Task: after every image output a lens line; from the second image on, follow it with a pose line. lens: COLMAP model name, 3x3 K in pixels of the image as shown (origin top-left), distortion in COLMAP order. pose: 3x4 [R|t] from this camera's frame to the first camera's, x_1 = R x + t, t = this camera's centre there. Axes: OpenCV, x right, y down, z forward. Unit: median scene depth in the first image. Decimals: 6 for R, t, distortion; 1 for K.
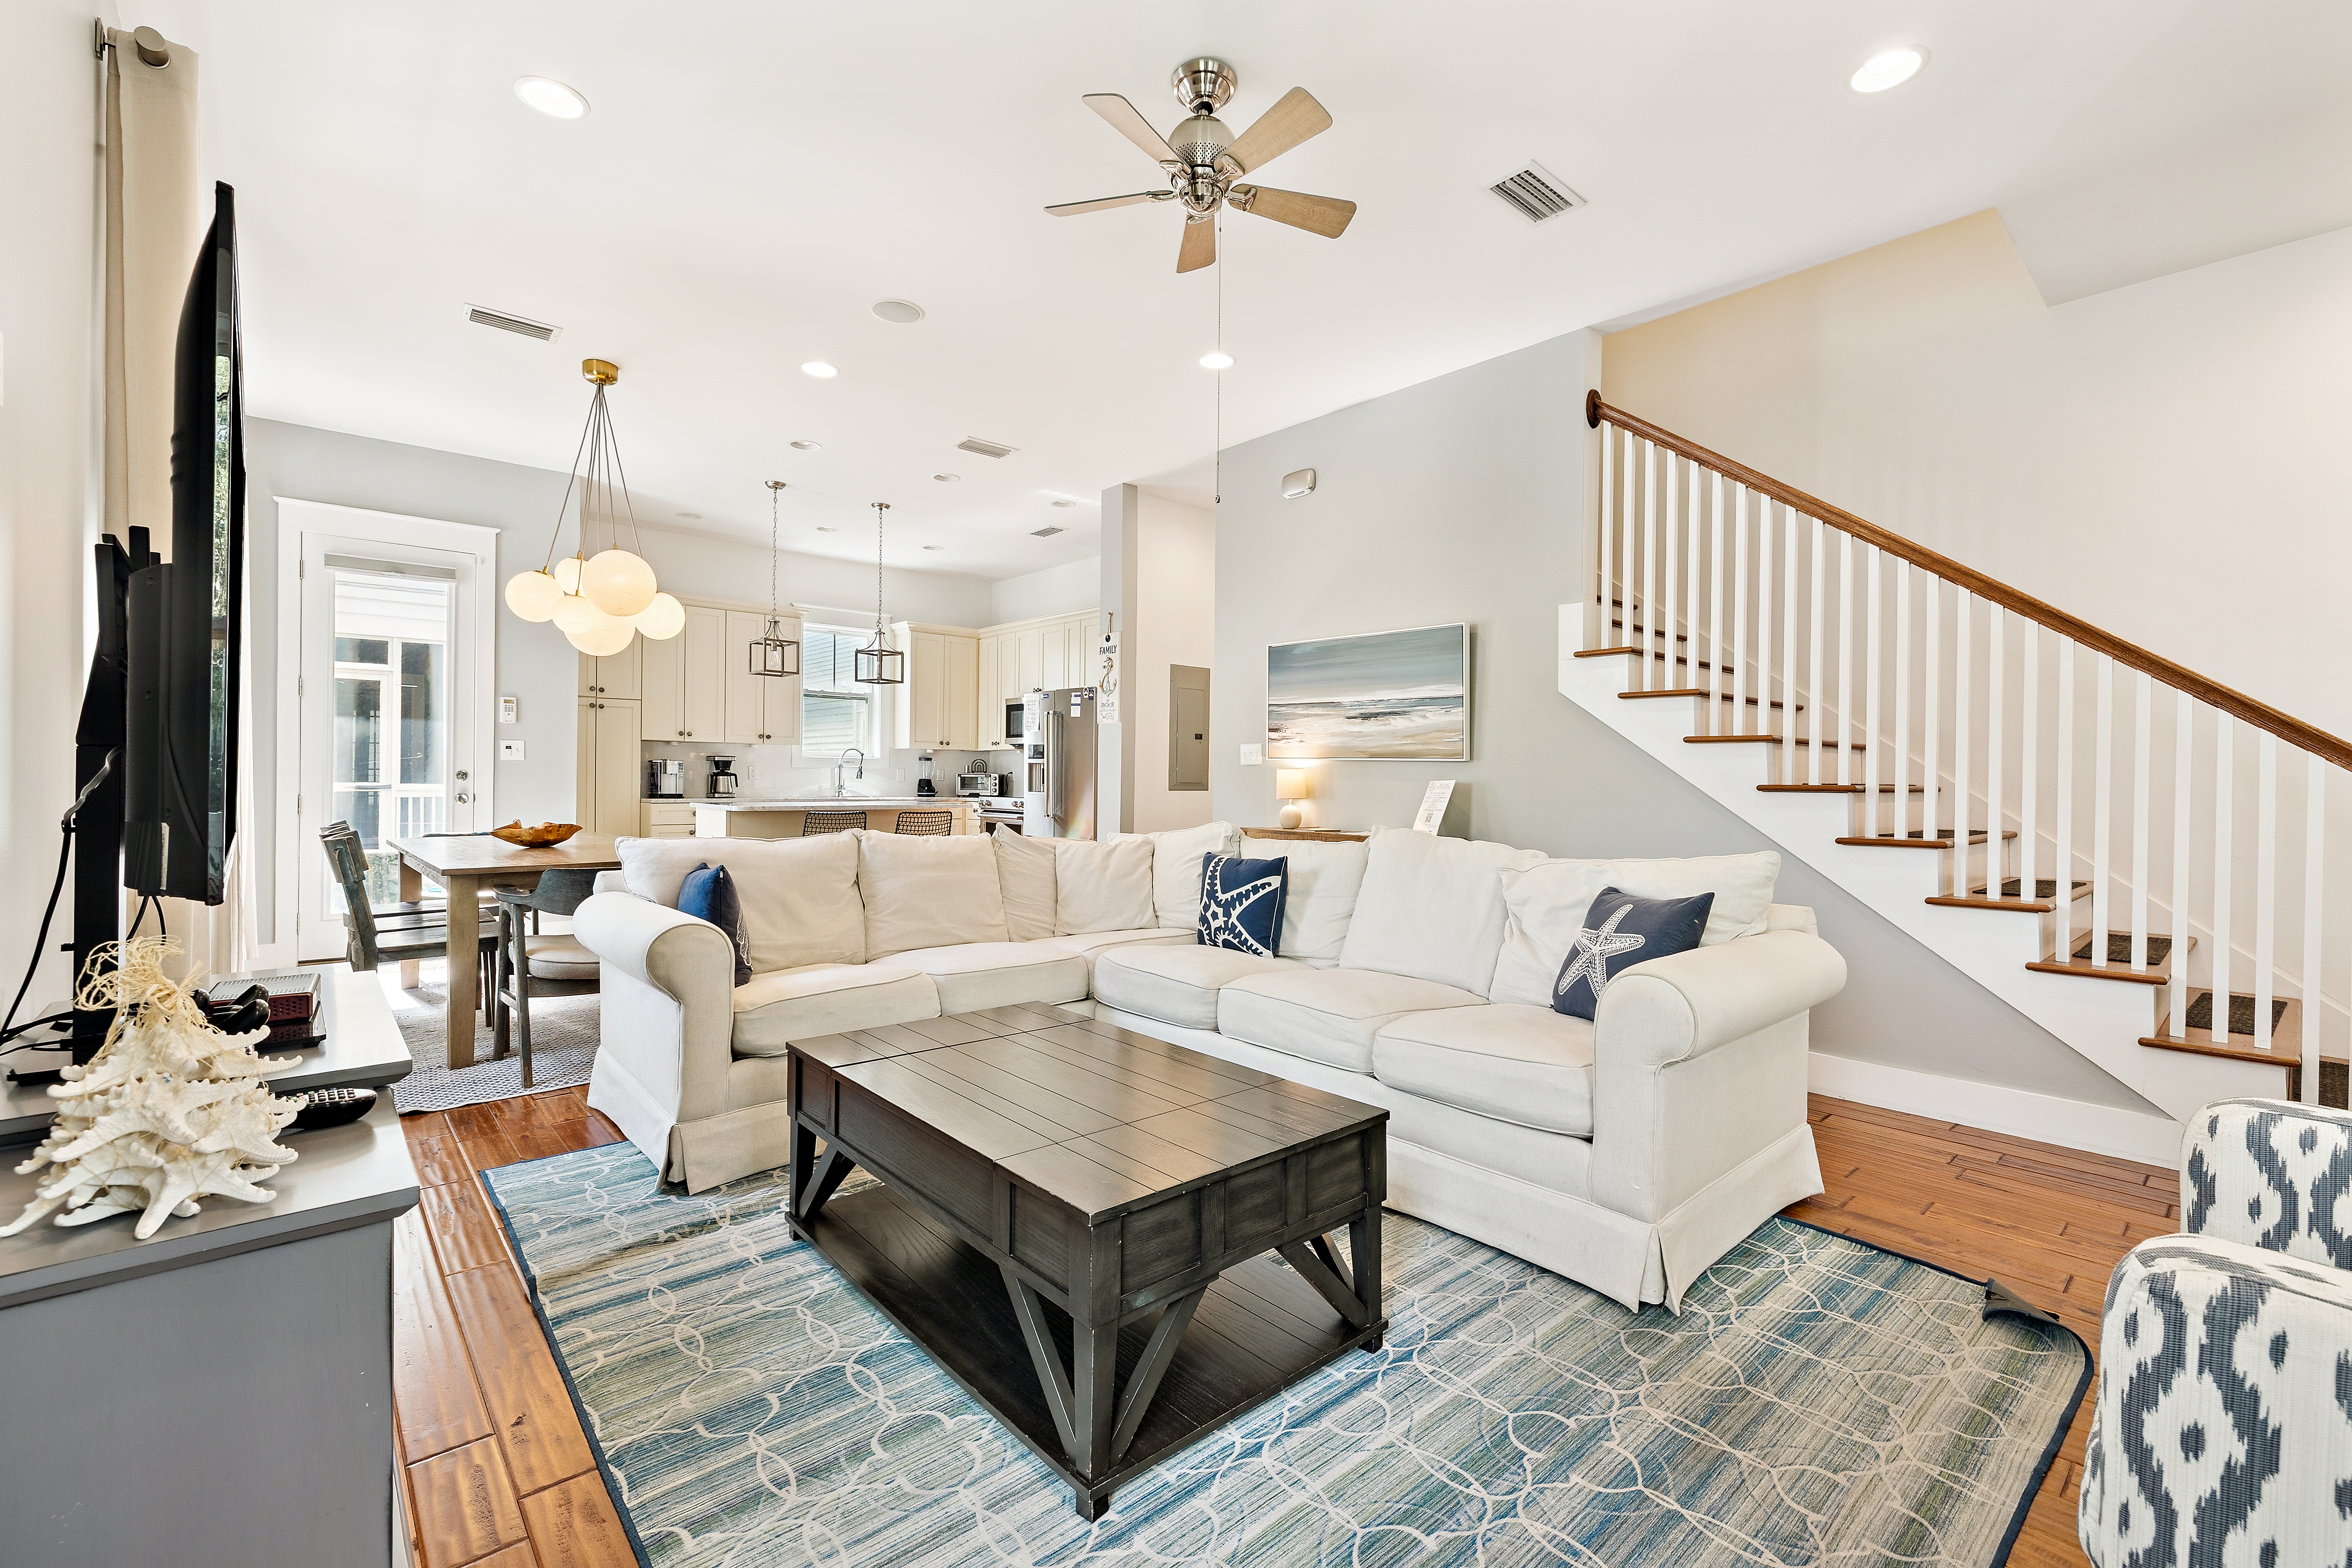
lens RADIAL K [[999.2, 0, 1184.4], [0, 999.2, 780.2], [0, 0, 1]] dist [0.004157, -0.002146]
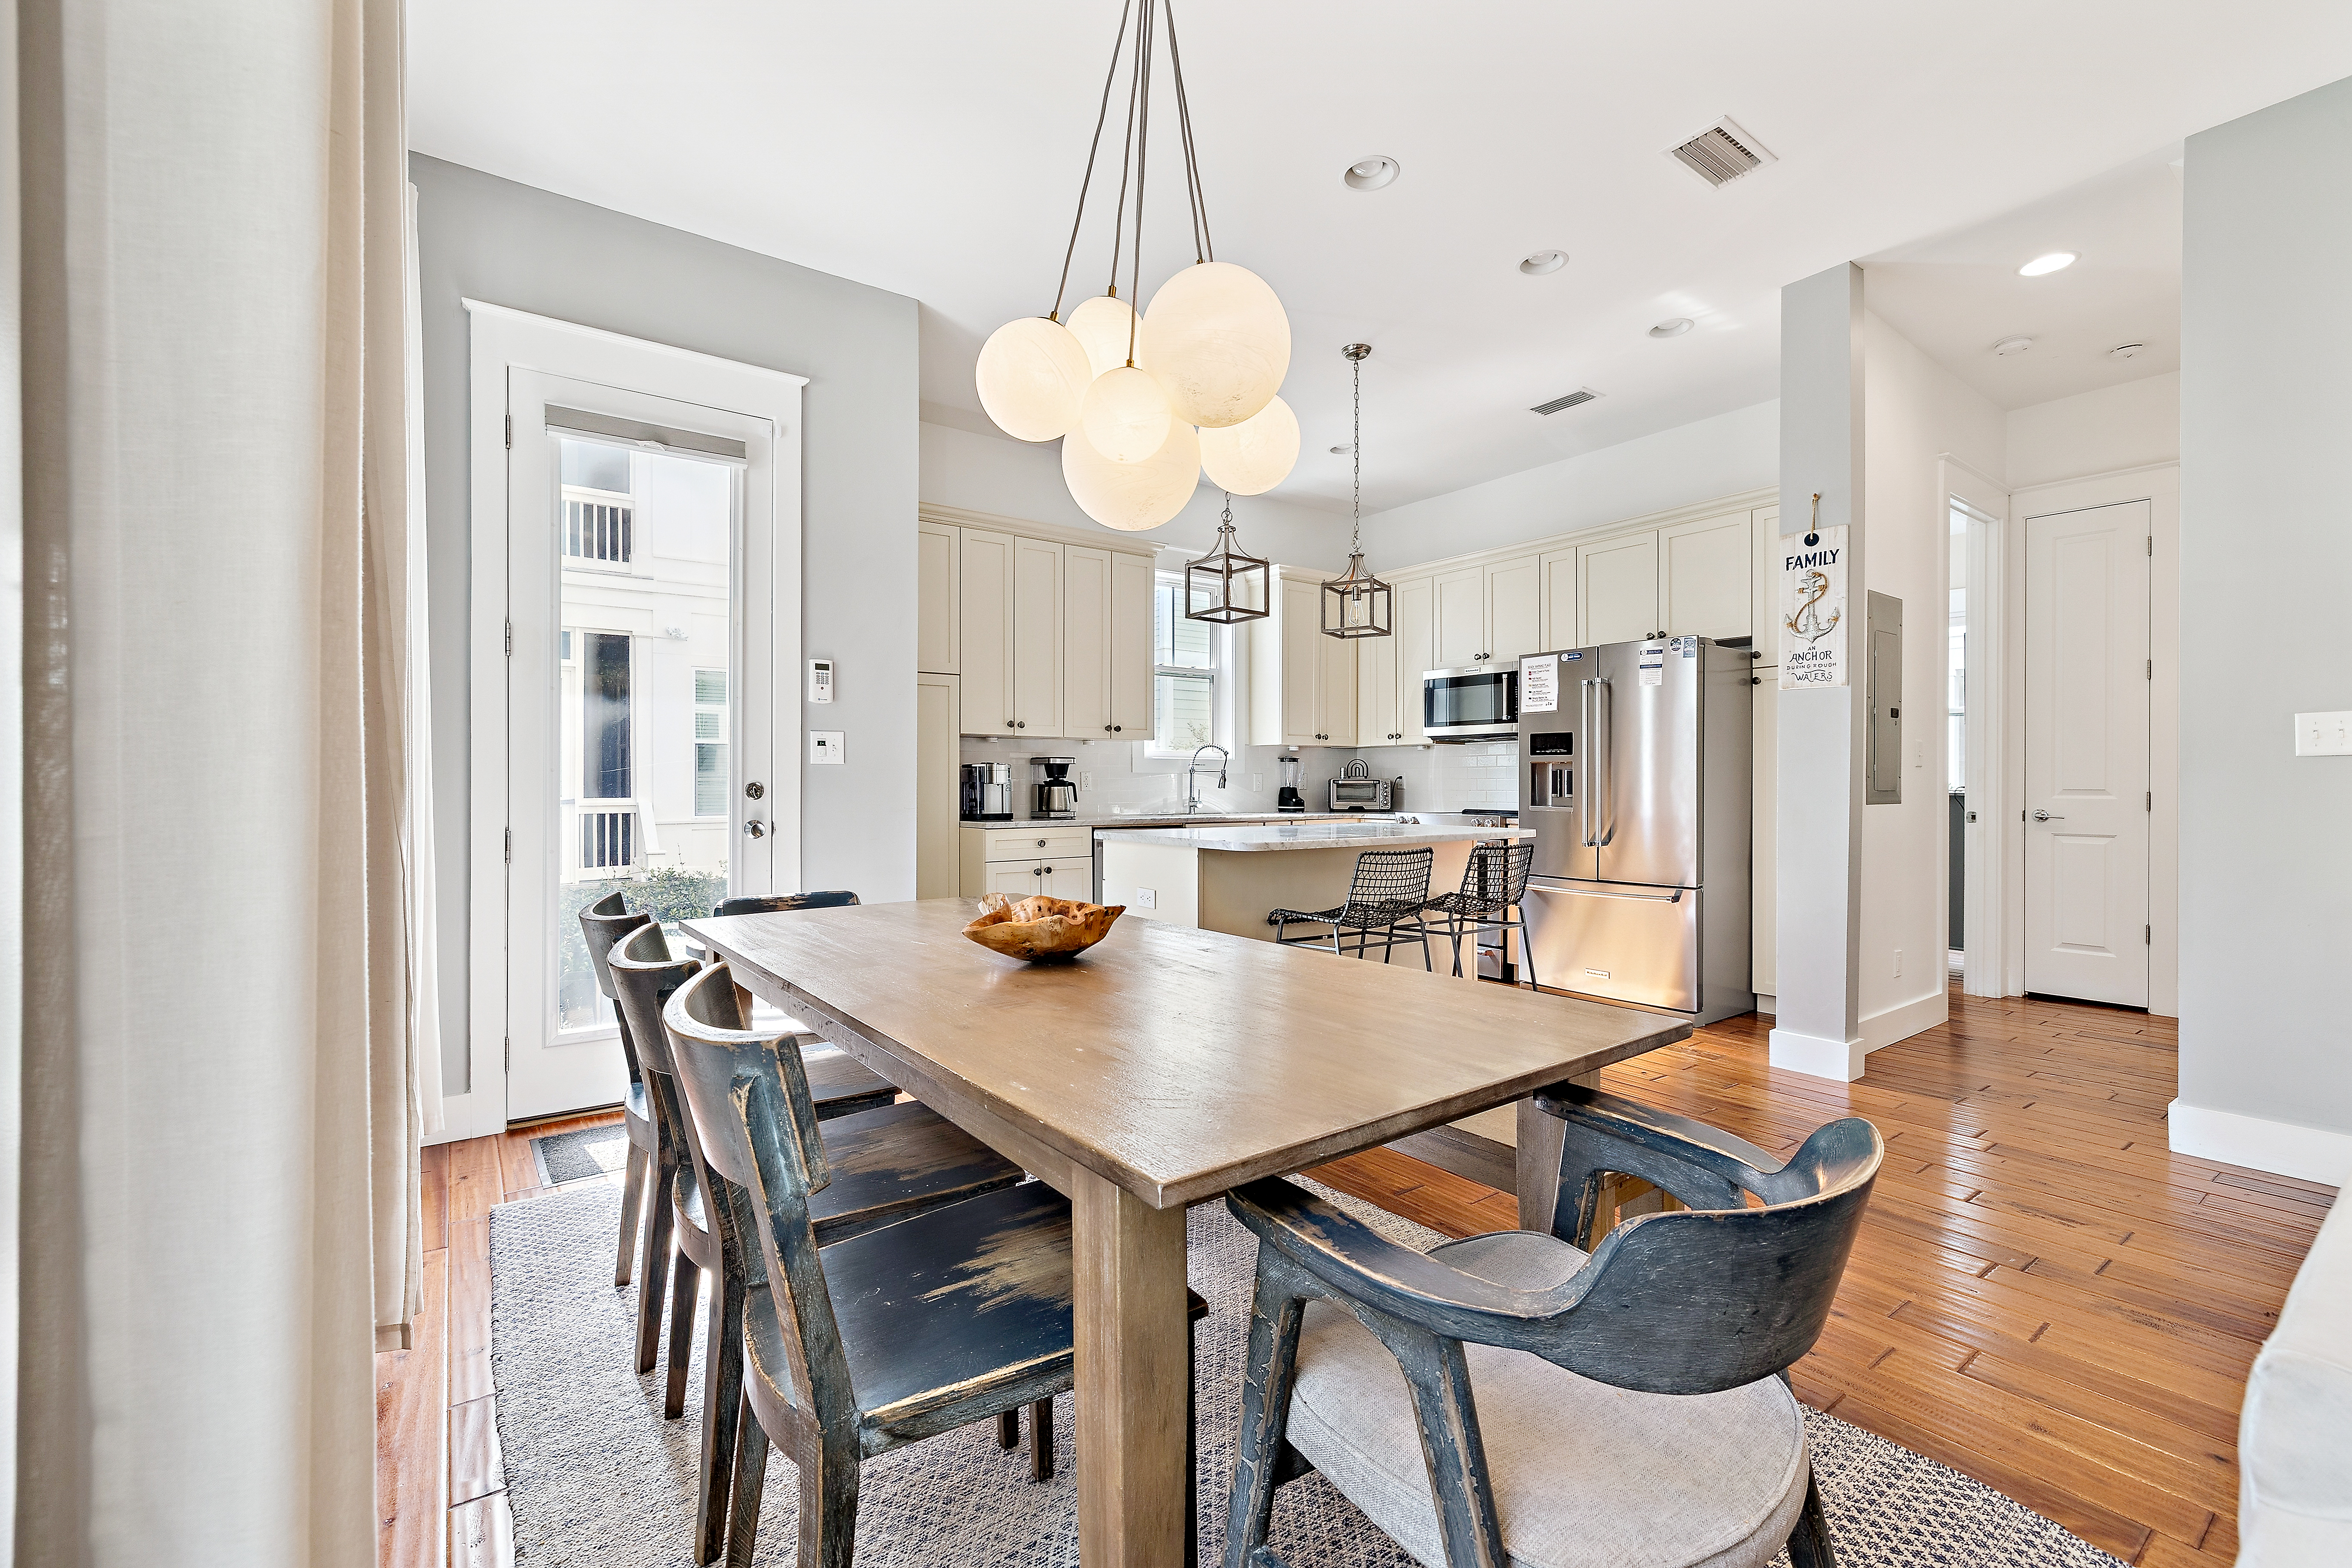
lens RADIAL K [[999.2, 0, 1186.8], [0, 999.2, 782.3], [0, 0, 1]] dist [0.004157, -0.002146]
pose [[0.995025, -0.008461, -0.099263, -0.531541], [0.008333, 0.999964, -0.001704, -0.008827], [0.099273, 0.000869, 0.995060, 0.566667]]
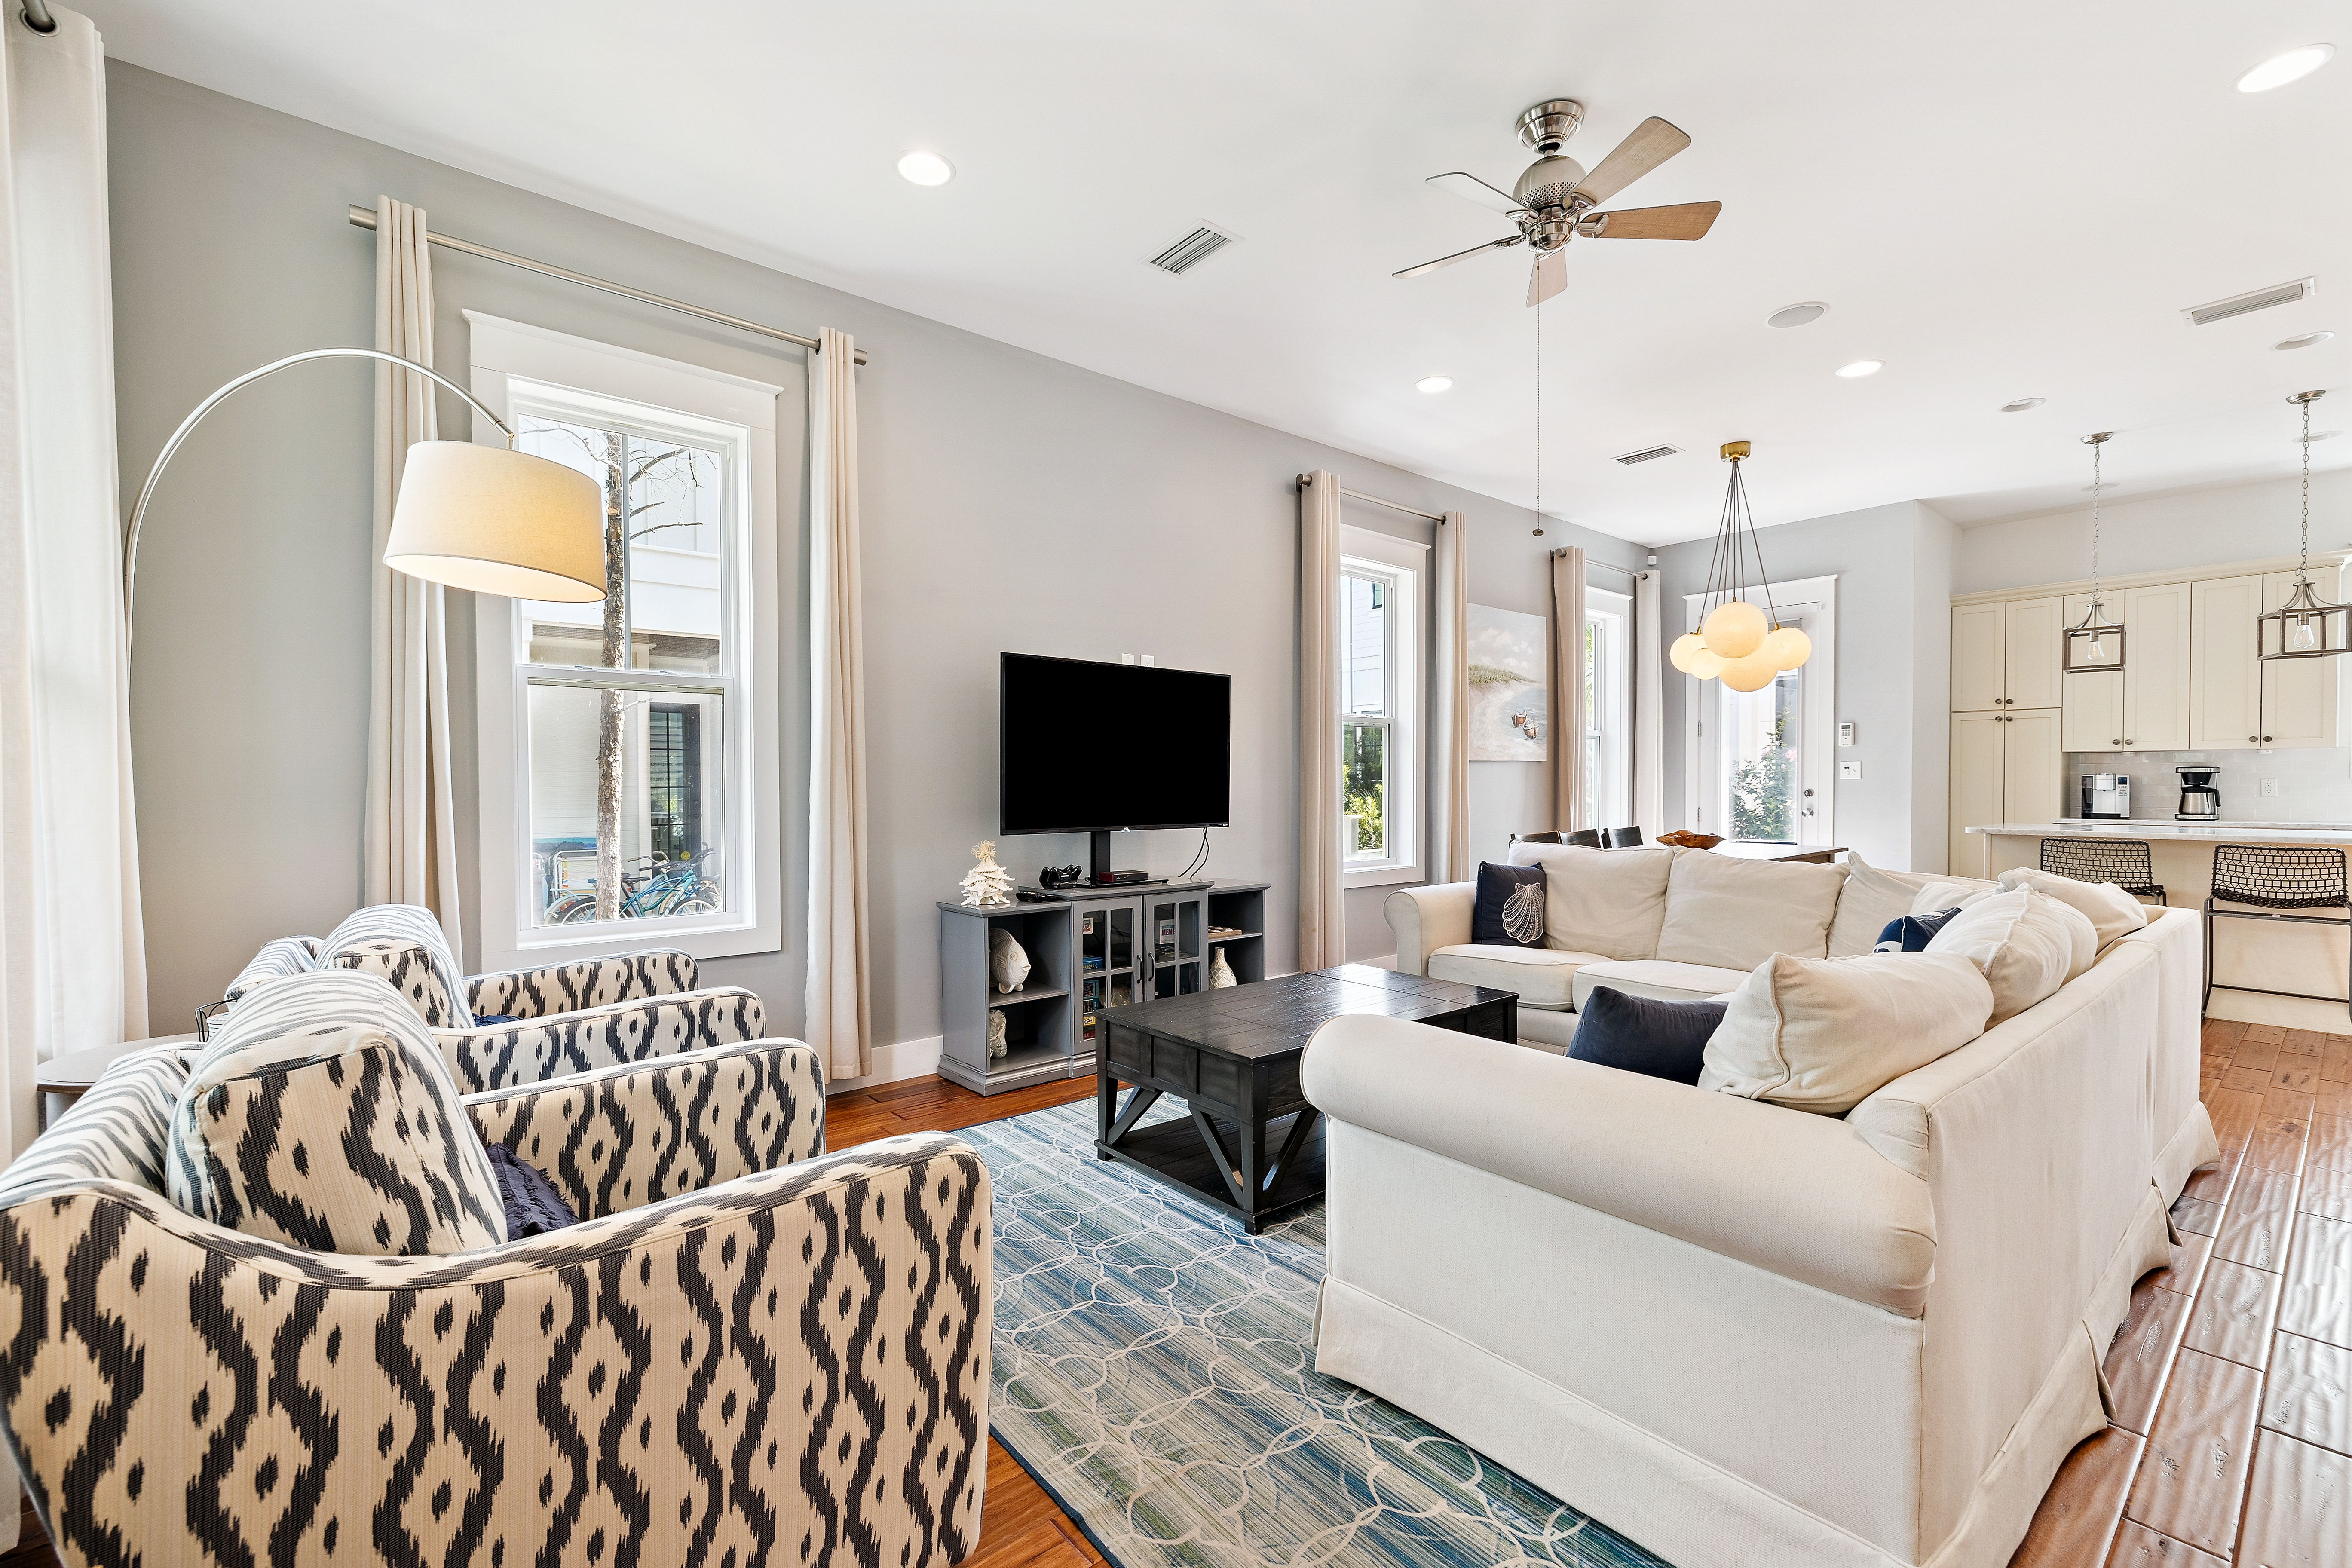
lens RADIAL K [[999.2, 0, 1170.4], [0, 999.2, 800.8], [0, 0, 1]] dist [0.004157, -0.002146]
pose [[-0.038563, 0.008618, -0.999219, 0.627393], [0.001272, 0.999962, 0.008575, -0.009277], [0.999255, -0.000941, -0.038572, 0.387236]]
